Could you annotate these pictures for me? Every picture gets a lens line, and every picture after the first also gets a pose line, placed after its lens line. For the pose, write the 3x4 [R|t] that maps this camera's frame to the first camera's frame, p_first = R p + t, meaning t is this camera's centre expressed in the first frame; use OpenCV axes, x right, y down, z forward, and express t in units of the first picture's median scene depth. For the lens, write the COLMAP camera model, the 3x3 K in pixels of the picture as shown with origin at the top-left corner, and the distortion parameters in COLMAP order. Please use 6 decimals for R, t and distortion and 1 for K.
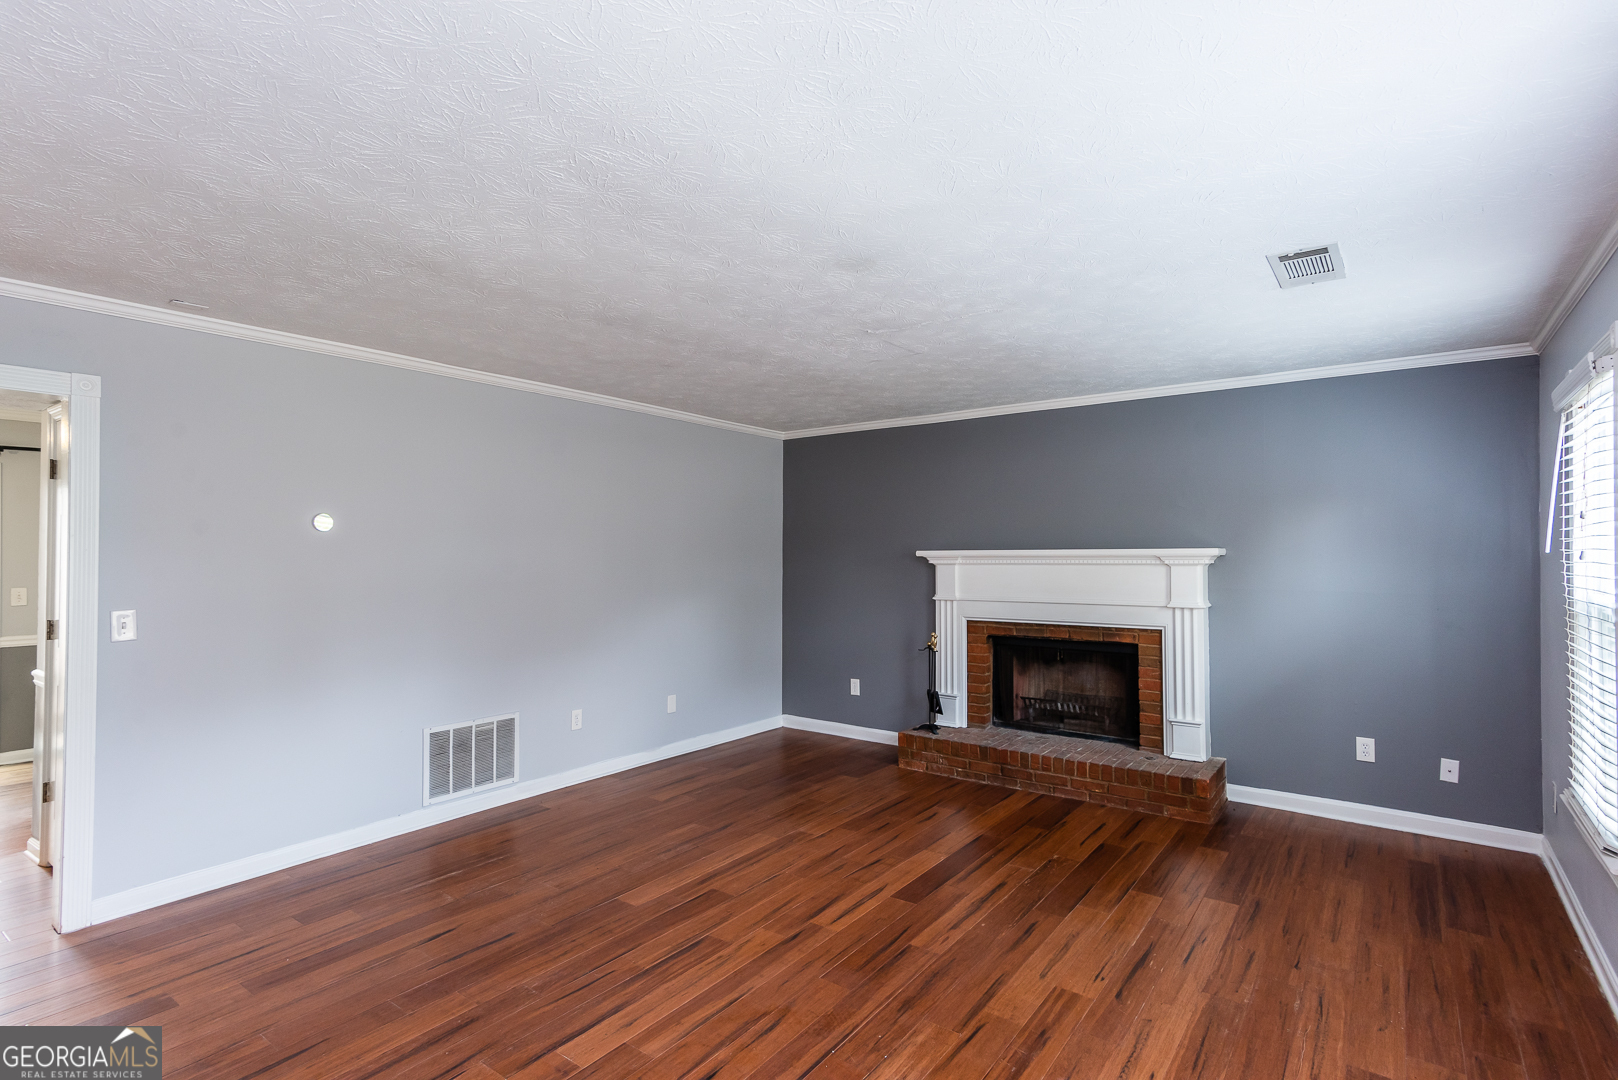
lens RADIAL K [[785.4, 0, 807.0], [0, 785.4, 534.4], [0, 0, 1]] dist [0.015842, 0.000210]
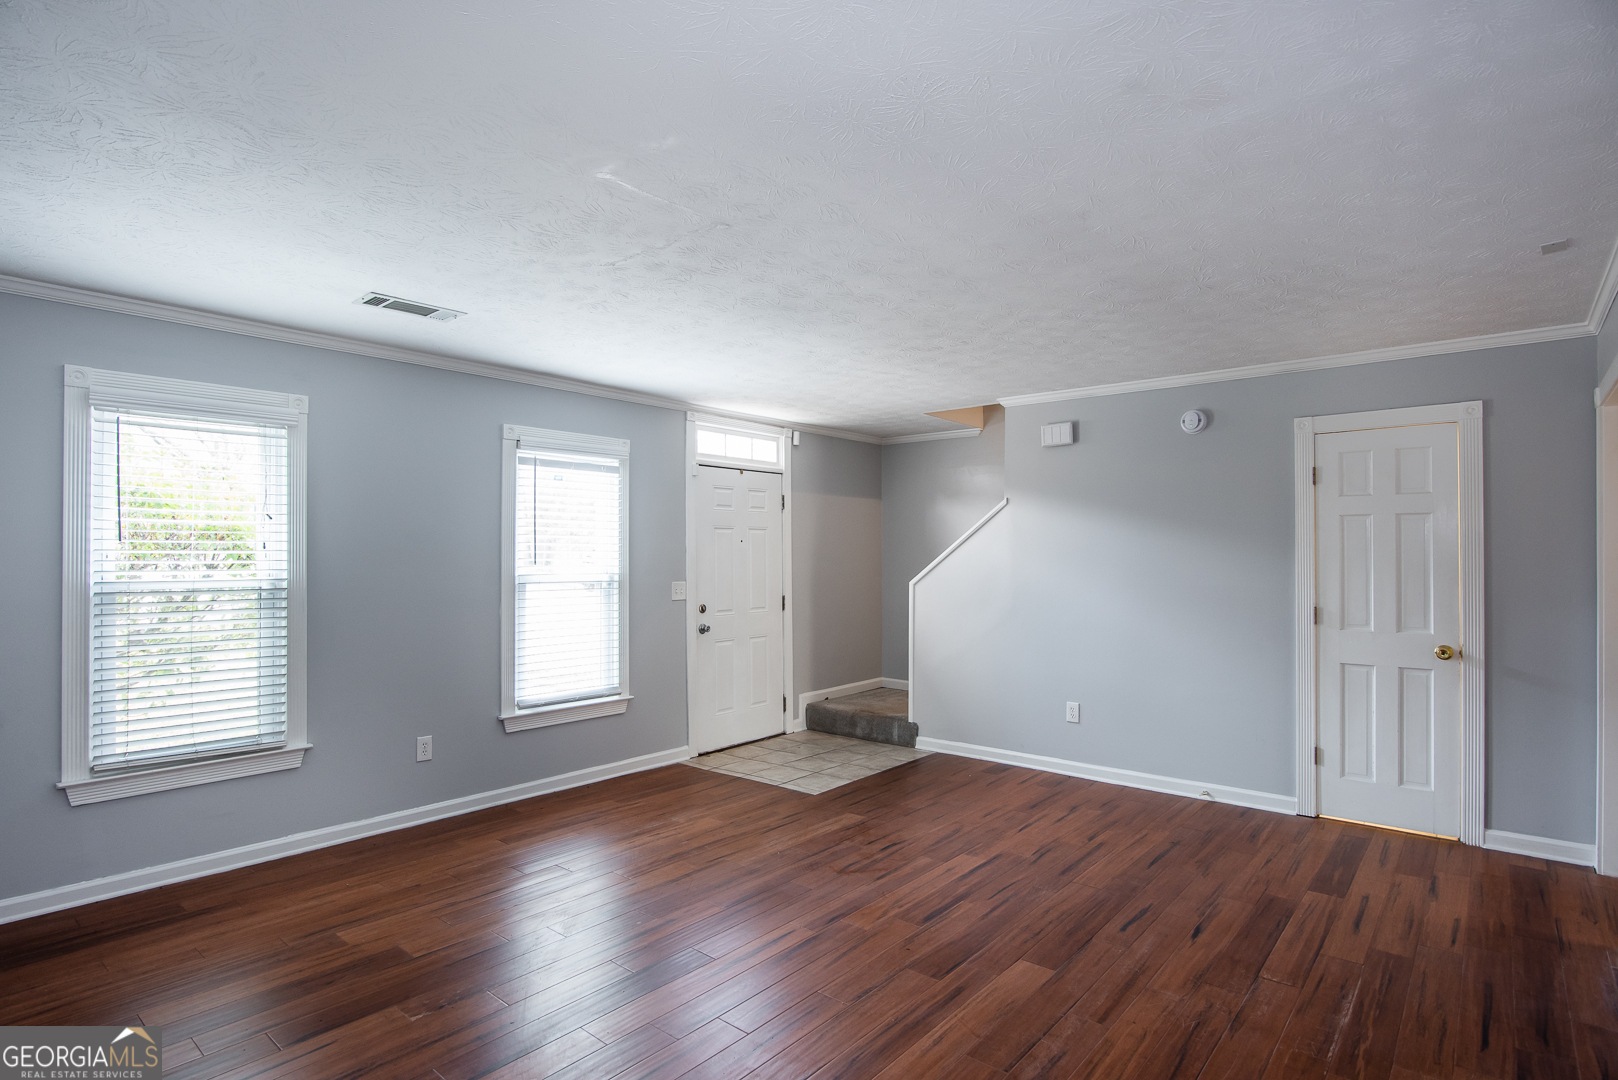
lens RADIAL K [[796.2, 0, 770.4], [0, 796.2, 543.6], [0, 0, 1]] dist [-0.003932, -0.000620]
pose [[-0.994533, 0.001763, 0.104407, -0.043308], [-0.002224, 0.999273, -0.038053, 0.066185], [-0.104399, -0.038077, -0.993806, 2.053953]]
